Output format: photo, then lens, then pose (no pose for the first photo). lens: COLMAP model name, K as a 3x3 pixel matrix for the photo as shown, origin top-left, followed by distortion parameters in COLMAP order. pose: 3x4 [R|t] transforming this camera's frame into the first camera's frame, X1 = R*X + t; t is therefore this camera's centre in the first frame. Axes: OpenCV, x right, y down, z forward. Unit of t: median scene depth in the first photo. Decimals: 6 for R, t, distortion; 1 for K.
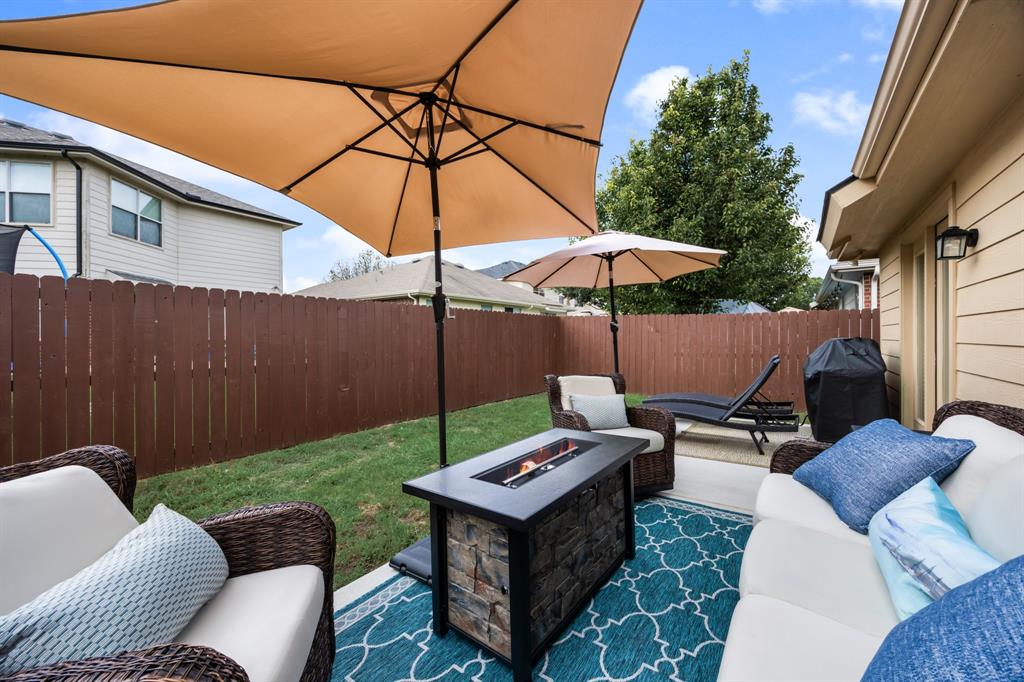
lens RADIAL K [[391.6, 0, 515.6], [0, 391.6, 335.8], [0, 0, 1]] dist [-0.000106, -0.000720]
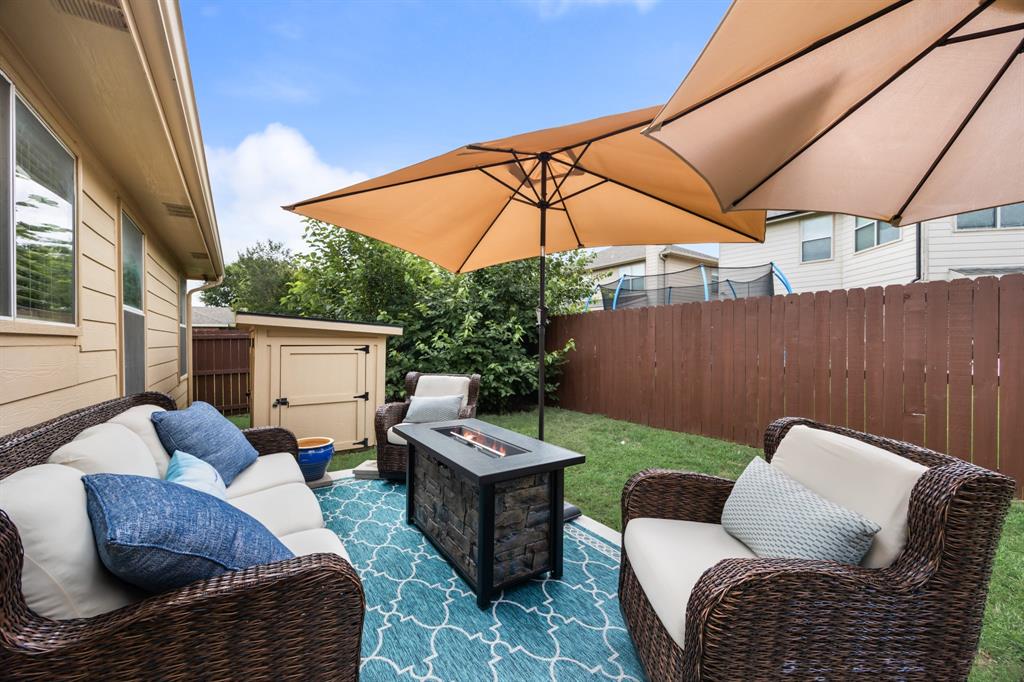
lens RADIAL K [[391.6, 0, 516.6], [0, 391.6, 345.6], [0, 0, 1]] dist [-0.000106, -0.000720]
pose [[-0.318402, 0.016617, -0.947810, 1.139038], [0.005449, 0.999862, 0.015700, 0.001616], [0.947940, -0.000165, -0.318449, 1.449949]]
